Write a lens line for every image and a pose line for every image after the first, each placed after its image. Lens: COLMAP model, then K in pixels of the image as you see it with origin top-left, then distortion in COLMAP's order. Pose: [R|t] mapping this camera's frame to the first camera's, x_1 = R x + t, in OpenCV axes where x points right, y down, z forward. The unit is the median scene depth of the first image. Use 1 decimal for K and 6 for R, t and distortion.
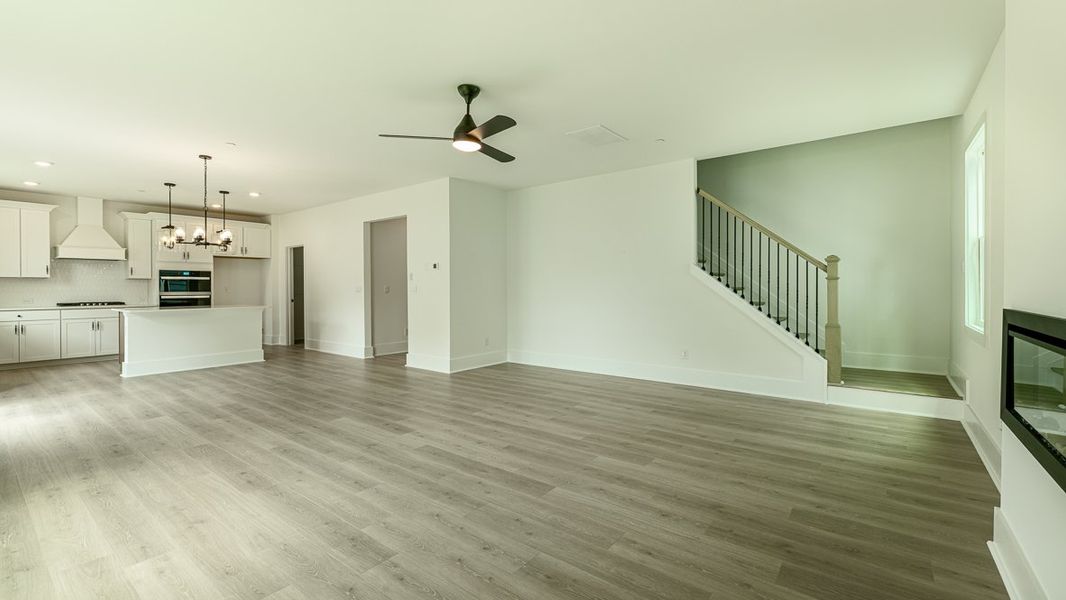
lens RADIAL K [[442.8, 0, 555.4], [0, 442.8, 287.6], [0, 0, 1]] dist [0.000291, -0.000173]
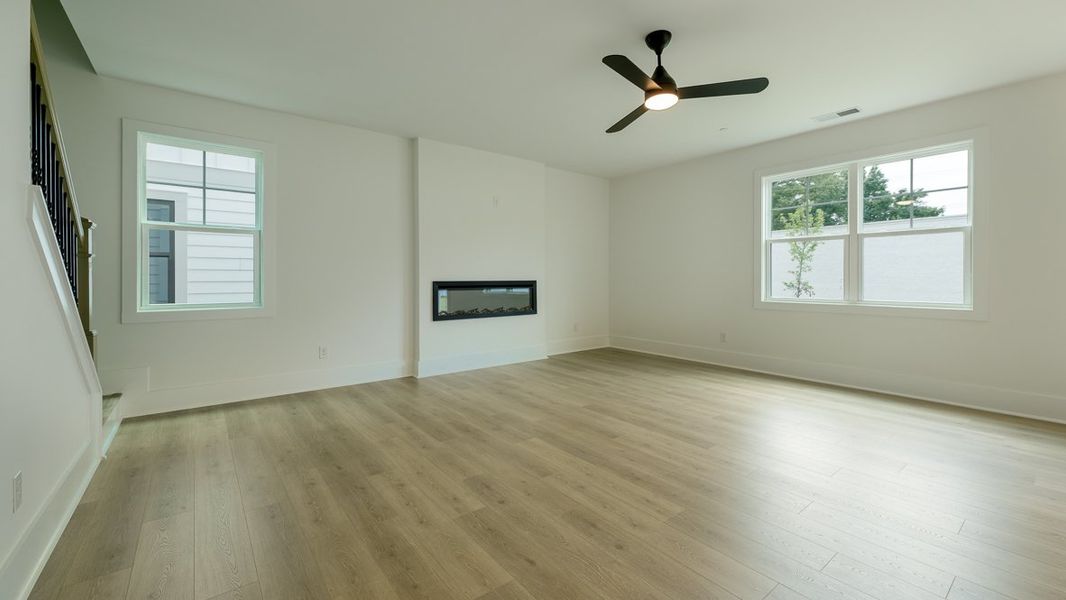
lens RADIAL K [[442.8, 0, 555.4], [0, 442.8, 287.6], [0, 0, 1]] dist [0.000291, -0.000173]
pose [[-0.973593, -0.000167, 0.228292, -0.201963], [0.004834, 0.999760, 0.021347, 0.015475], [-0.228241, 0.021887, -0.973359, 1.964166]]
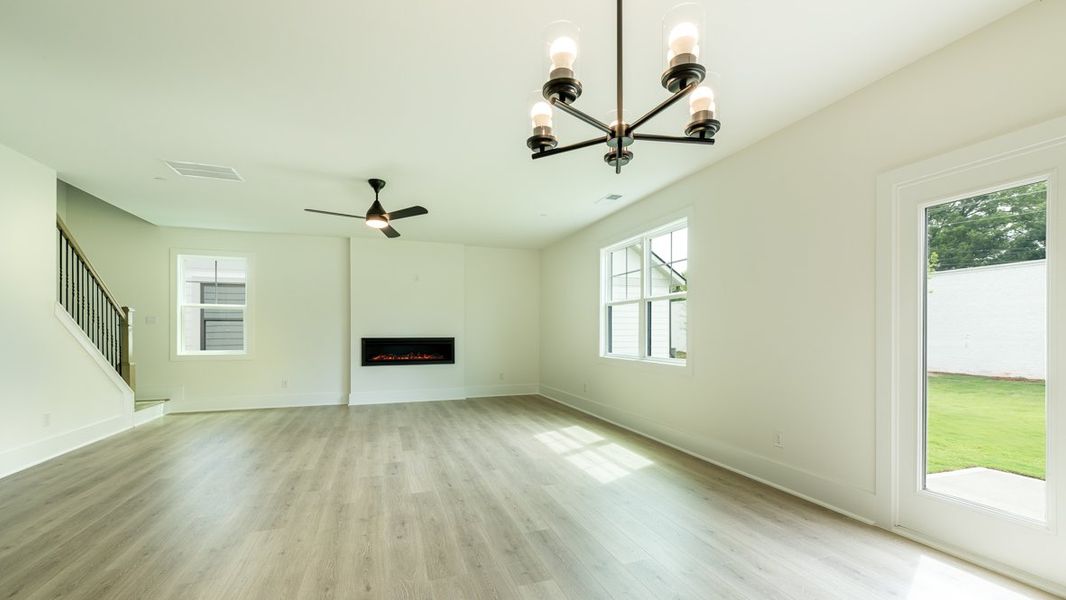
lens RADIAL K [[448.9, 0, 541.3], [0, 448.9, 336.6], [0, 0, 1]] dist [0.000450, -0.000021]
pose [[-0.836542, -0.000417, 0.547902, -1.400041], [0.003487, 0.999975, 0.006085, 0.006432], [-0.547891, 0.007001, -0.836520, 1.937416]]
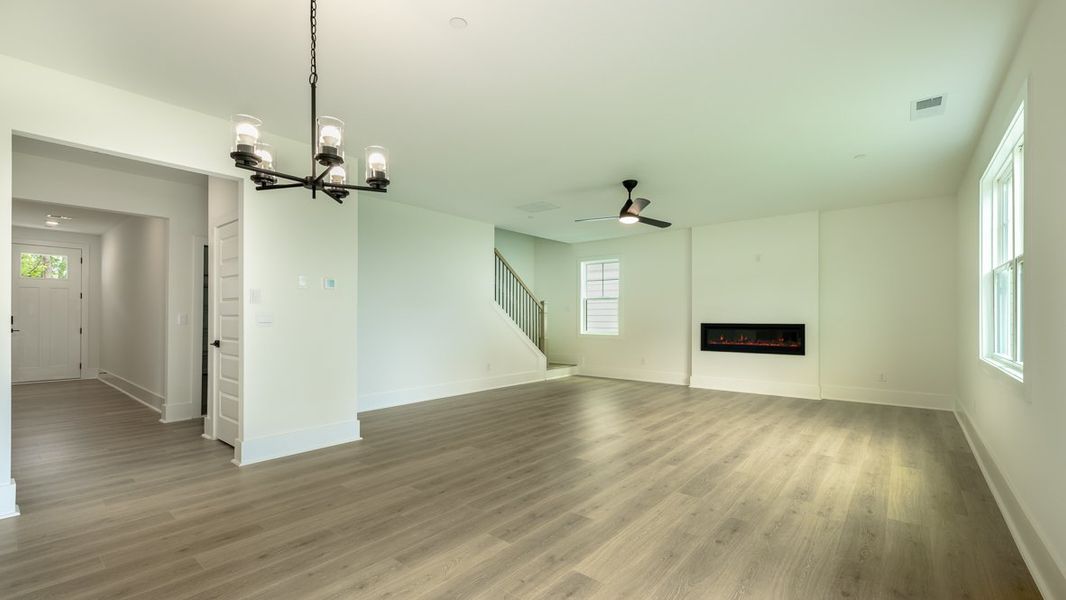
lens RADIAL K [[453.2, 0, 534.4], [0, 453.2, 310.9], [0, 0, 1]] dist [-0.000043, -0.000072]
pose [[0.049011, 0.020784, 0.998582, -1.784468], [-0.002658, 0.999783, -0.020679, 0.010904], [-0.998795, -0.001641, 0.049055, 1.298588]]
